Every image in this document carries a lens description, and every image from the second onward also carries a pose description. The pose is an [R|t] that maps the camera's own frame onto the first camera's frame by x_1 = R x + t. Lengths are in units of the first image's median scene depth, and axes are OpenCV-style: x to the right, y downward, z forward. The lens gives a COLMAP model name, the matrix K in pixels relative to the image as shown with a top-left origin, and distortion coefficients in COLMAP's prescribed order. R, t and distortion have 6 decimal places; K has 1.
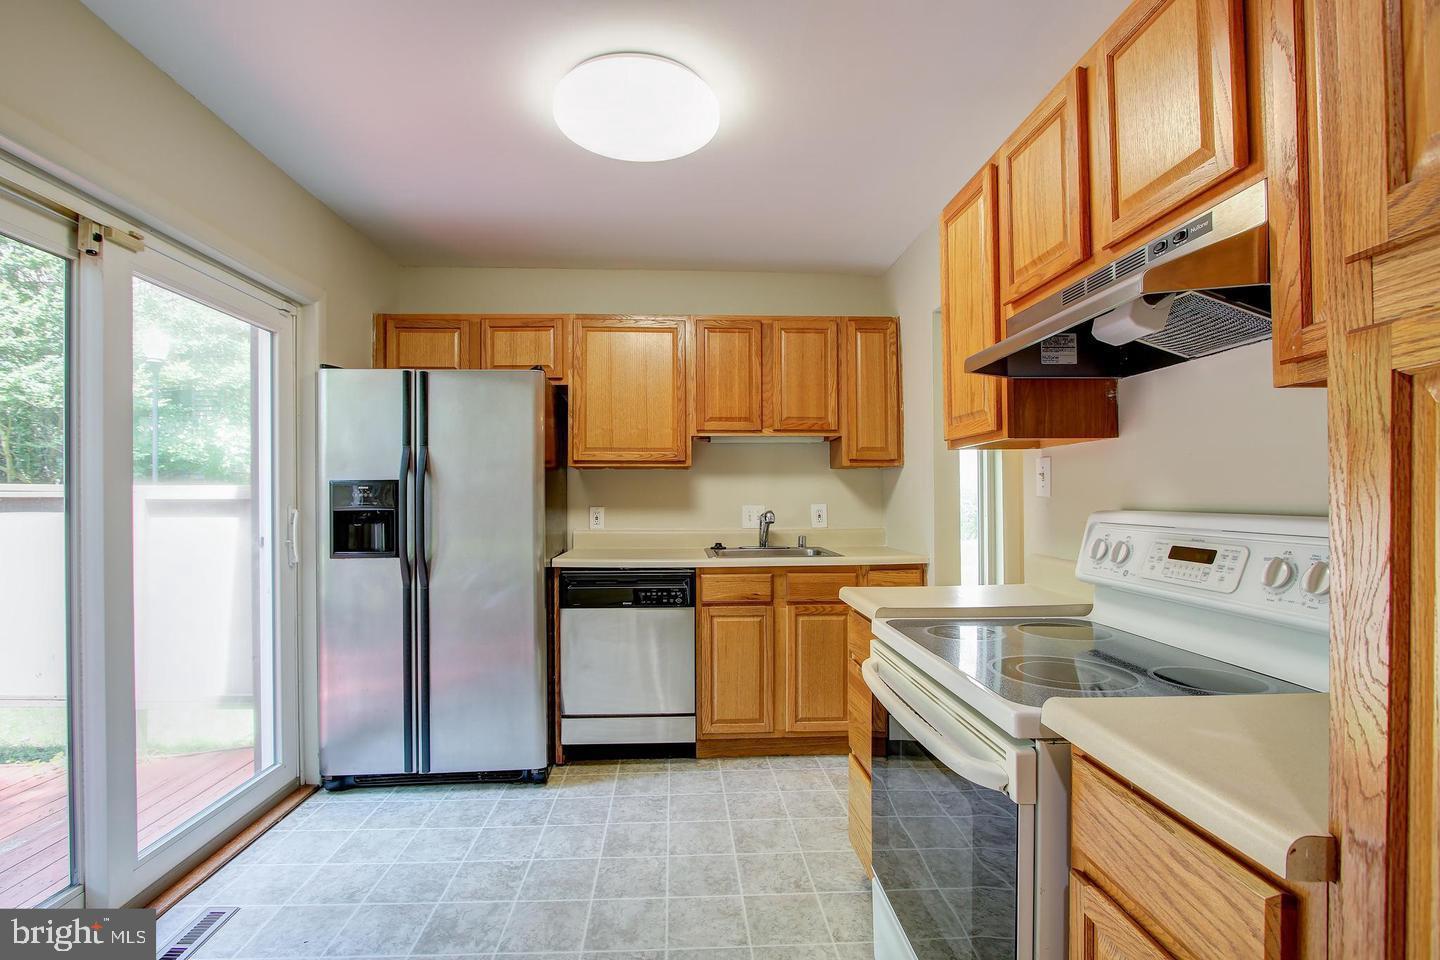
lens RADIAL K [[667.2, 0, 705.5], [0, 667.2, 483.0], [0, 0, 1]] dist [-0.015764, 0.000649]
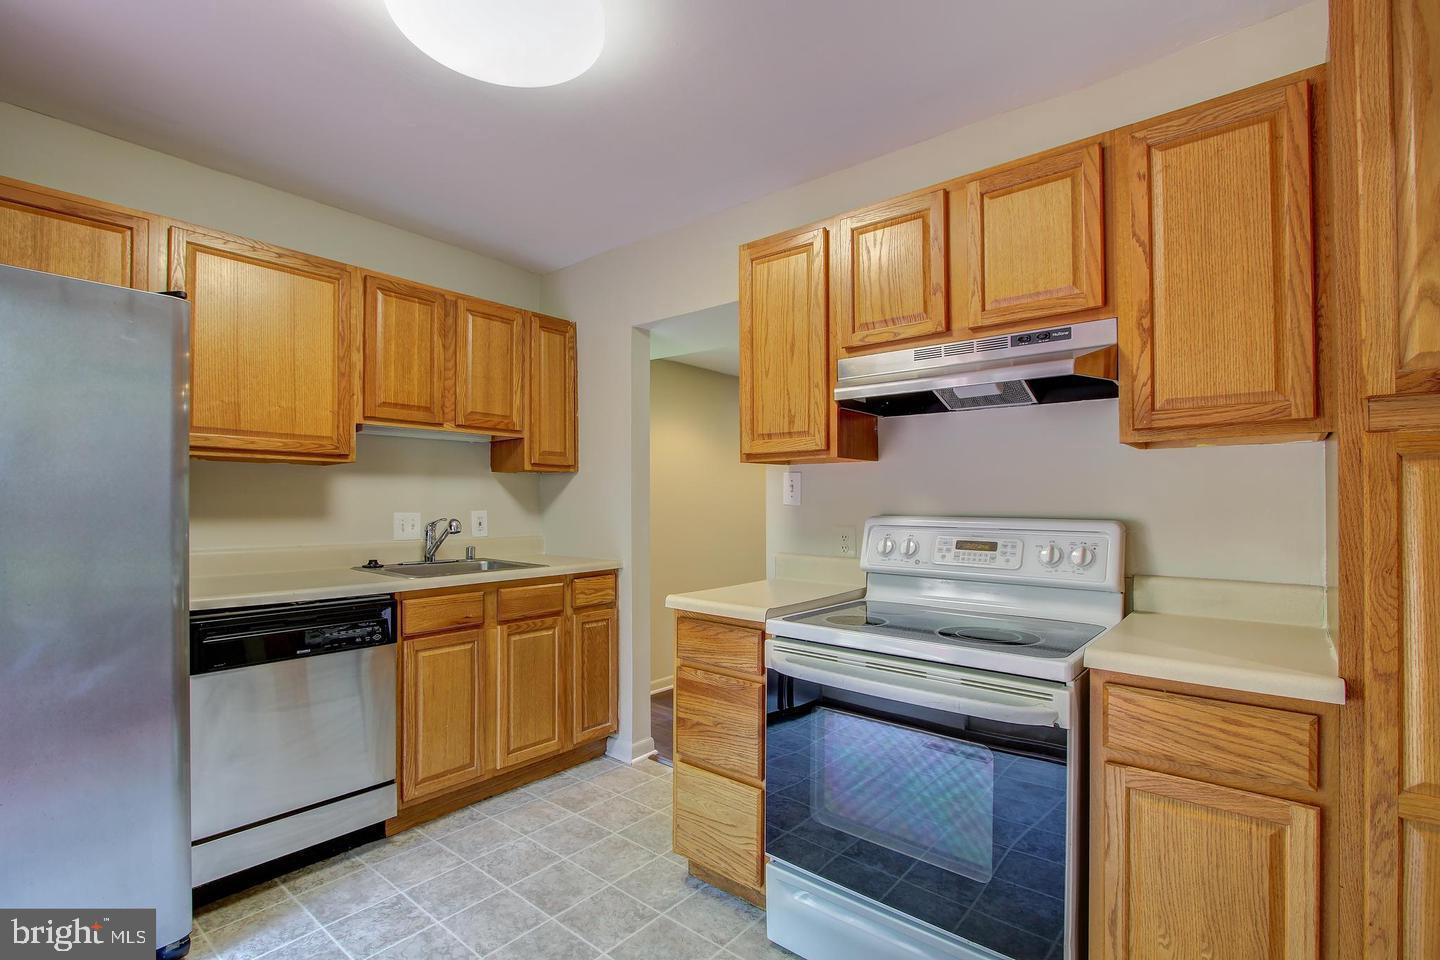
lens RADIAL K [[667.2, 0, 705.5], [0, 667.2, 483.0], [0, 0, 1]] dist [-0.015764, 0.000649]
pose [[0.673603, 0.025969, 0.738637, -0.347570], [-0.021701, 0.999647, -0.015355, 0.002052], [-0.738774, -0.005686, 0.673929, 0.203659]]
